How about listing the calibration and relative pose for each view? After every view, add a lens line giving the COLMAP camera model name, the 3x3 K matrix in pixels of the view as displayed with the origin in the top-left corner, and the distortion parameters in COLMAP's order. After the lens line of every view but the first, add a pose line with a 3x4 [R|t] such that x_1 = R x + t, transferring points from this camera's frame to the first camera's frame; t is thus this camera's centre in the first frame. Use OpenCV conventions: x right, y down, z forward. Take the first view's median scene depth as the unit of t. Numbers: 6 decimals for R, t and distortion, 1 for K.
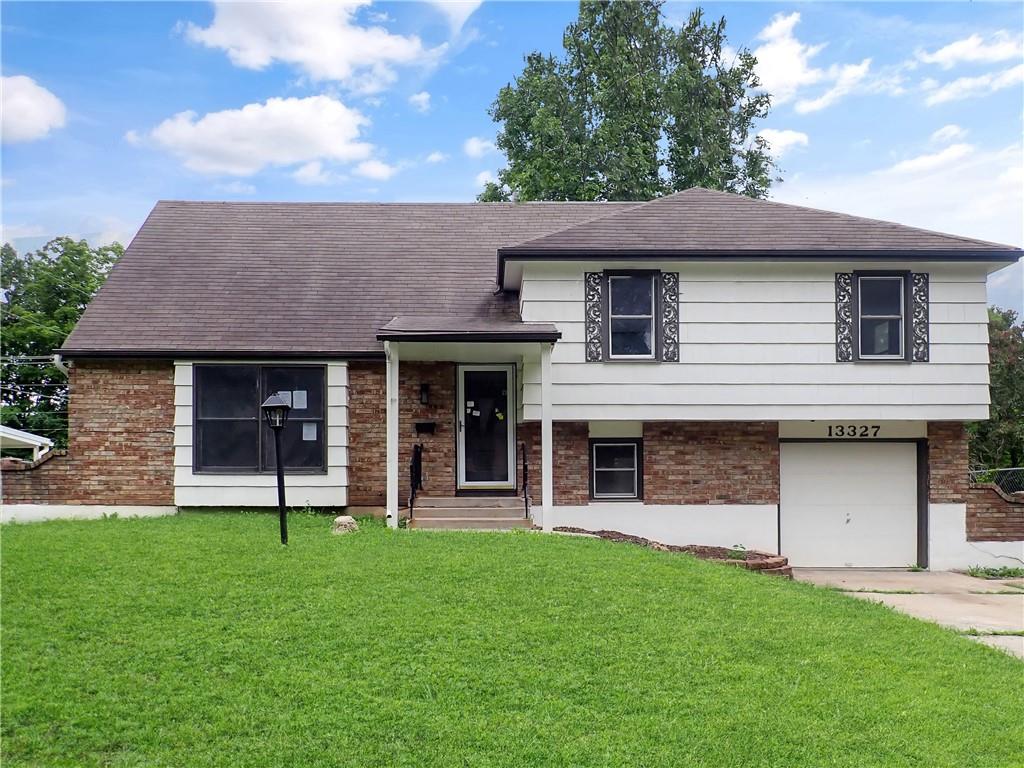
lens RADIAL K [[782.1, 0, 511.4], [0, 782.1, 472.5], [0, 0, 1]] dist [0.000971, -0.002668]
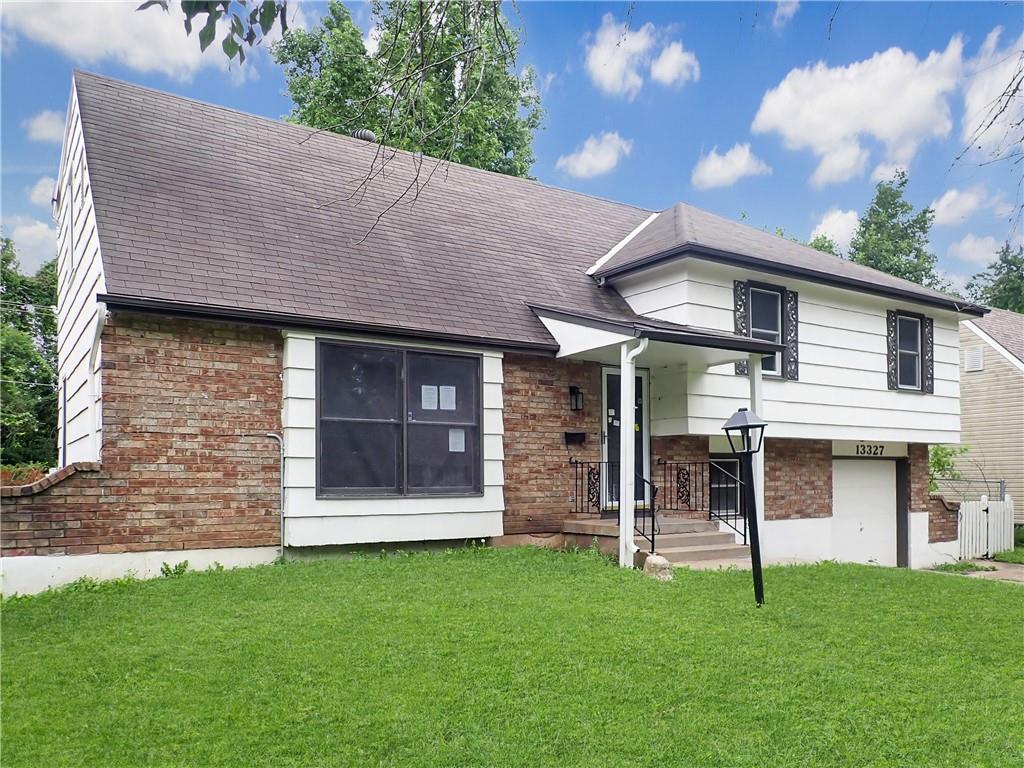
lens RADIAL K [[782.1, 0, 511.4], [0, 782.1, 472.5], [0, 0, 1]] dist [0.000971, -0.002668]
pose [[0.849700, 0.000953, 0.527266, -0.614807], [-0.008320, 0.999898, 0.011600, -0.030206], [-0.527202, -0.014244, 0.849621, 0.323270]]
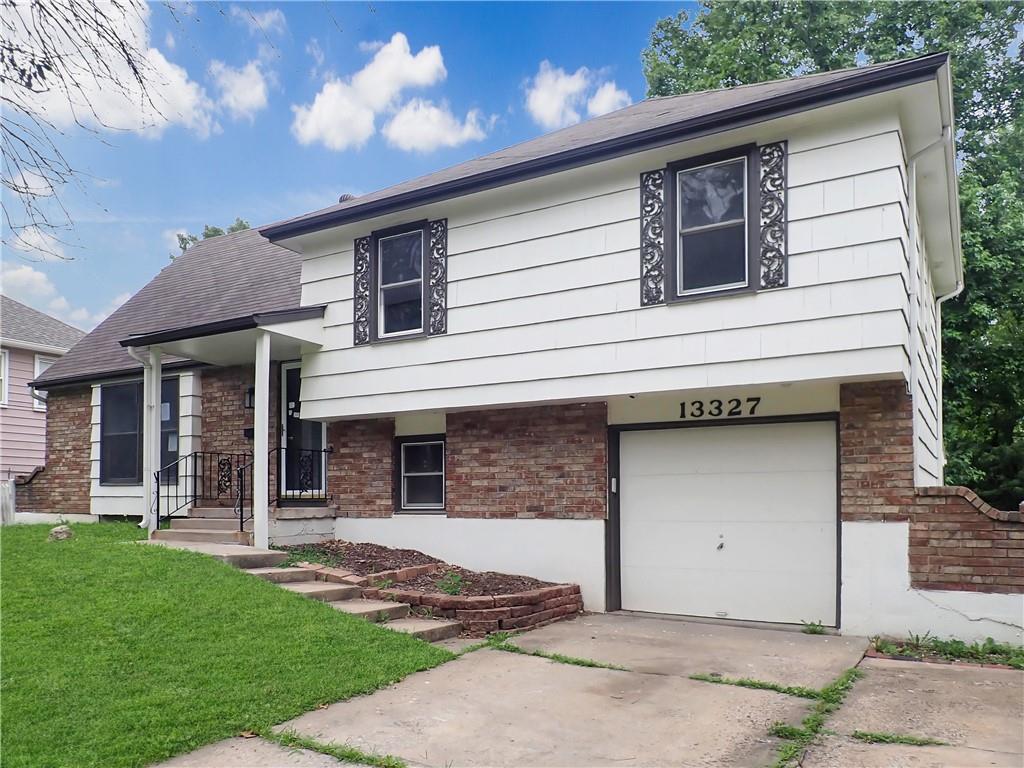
lens RADIAL K [[782.1, 0, 511.4], [0, 782.1, 472.5], [0, 0, 1]] dist [0.000971, -0.002668]
pose [[0.848882, -0.020051, -0.528202, 0.652973], [0.012190, 0.999757, -0.018362, 0.010693], [0.528442, 0.009148, 0.848920, 0.368757]]
